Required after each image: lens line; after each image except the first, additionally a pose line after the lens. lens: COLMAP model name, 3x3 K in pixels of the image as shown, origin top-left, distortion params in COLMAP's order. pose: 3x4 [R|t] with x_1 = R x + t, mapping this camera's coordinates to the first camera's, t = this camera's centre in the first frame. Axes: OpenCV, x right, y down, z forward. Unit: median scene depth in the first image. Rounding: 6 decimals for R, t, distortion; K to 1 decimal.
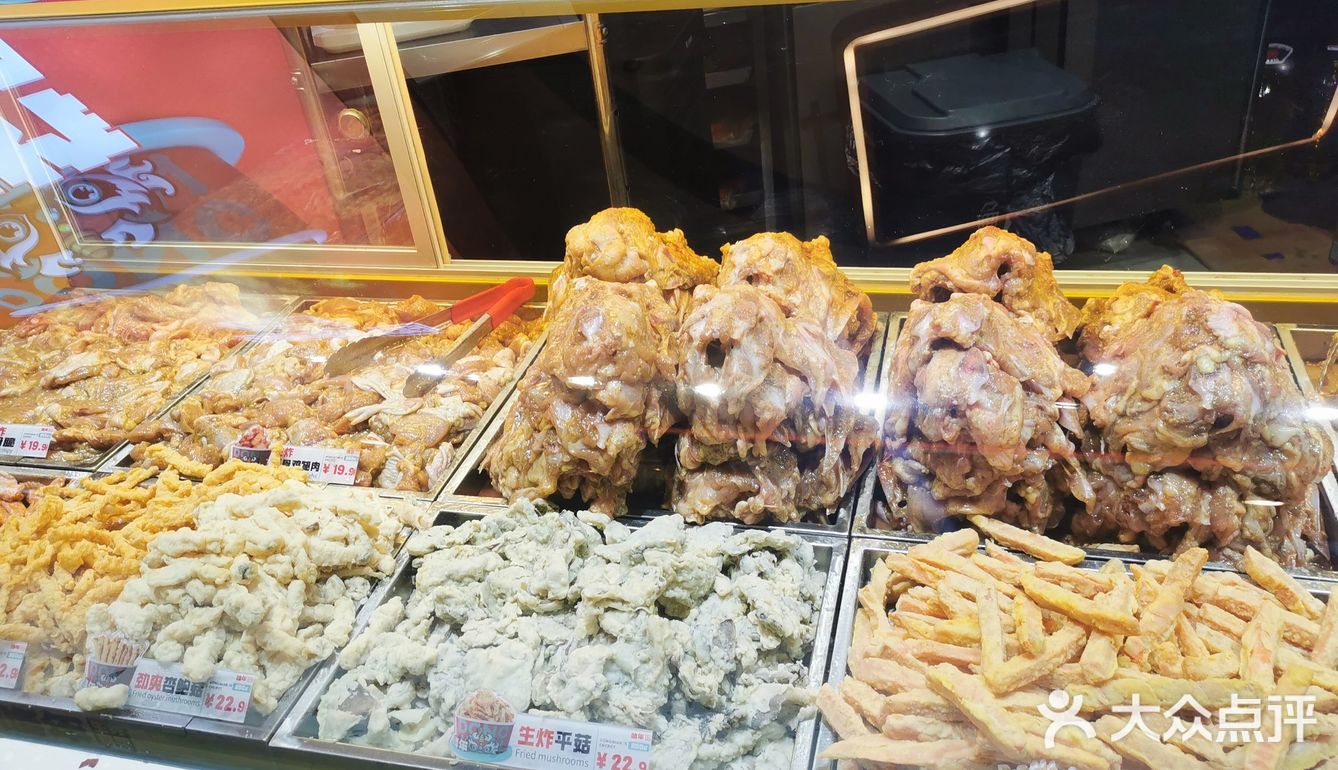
lens RADIAL K [[1028.6, 0, 662.8], [0, 1028.6, 383.8], [0, 0, 1]] dist [0.057727, -0.064944]
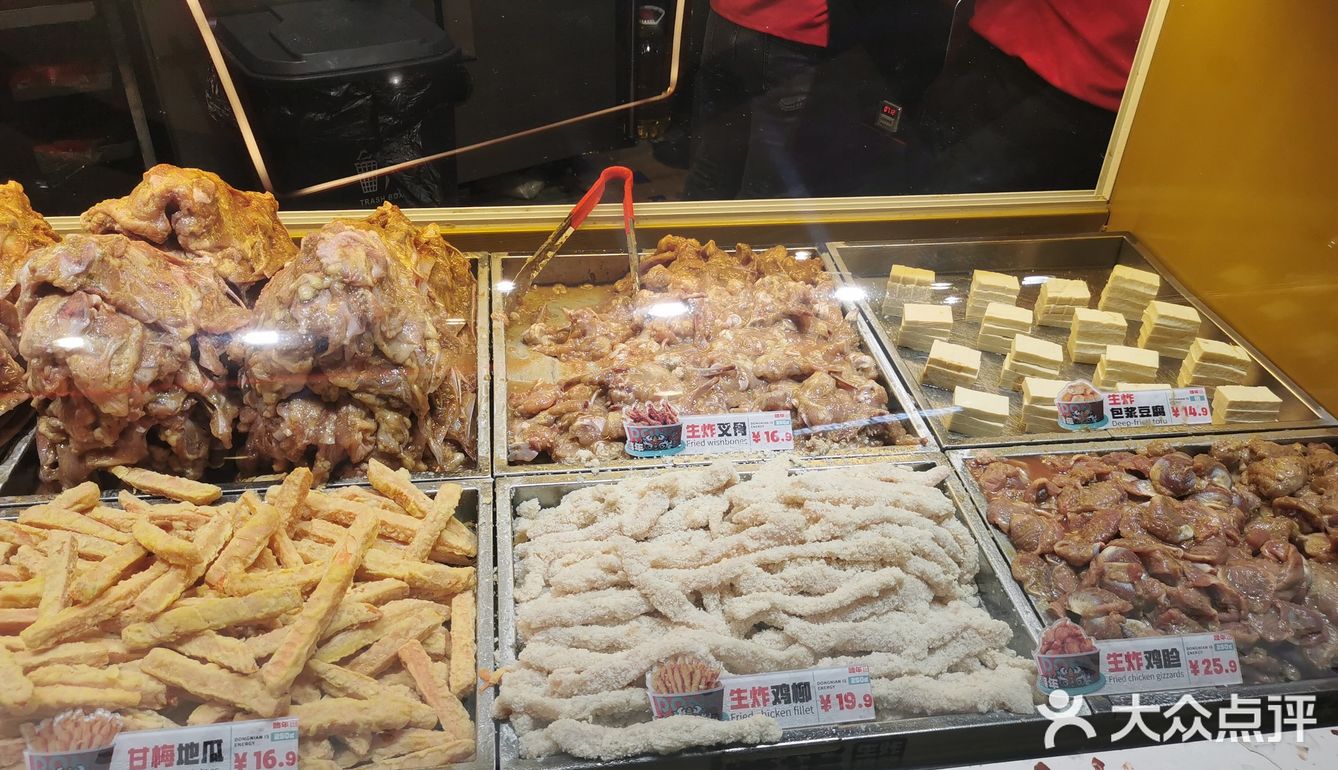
lens RADIAL K [[1028.6, 0, 662.8], [0, 1028.6, 383.8], [0, 0, 1]] dist [0.057727, -0.064944]
pose [[0.905223, -0.108652, 0.410812, 0.382598], [0.092030, 0.993941, 0.060091, 0.040918], [-0.414852, -0.016589, 0.909738, -0.082254]]
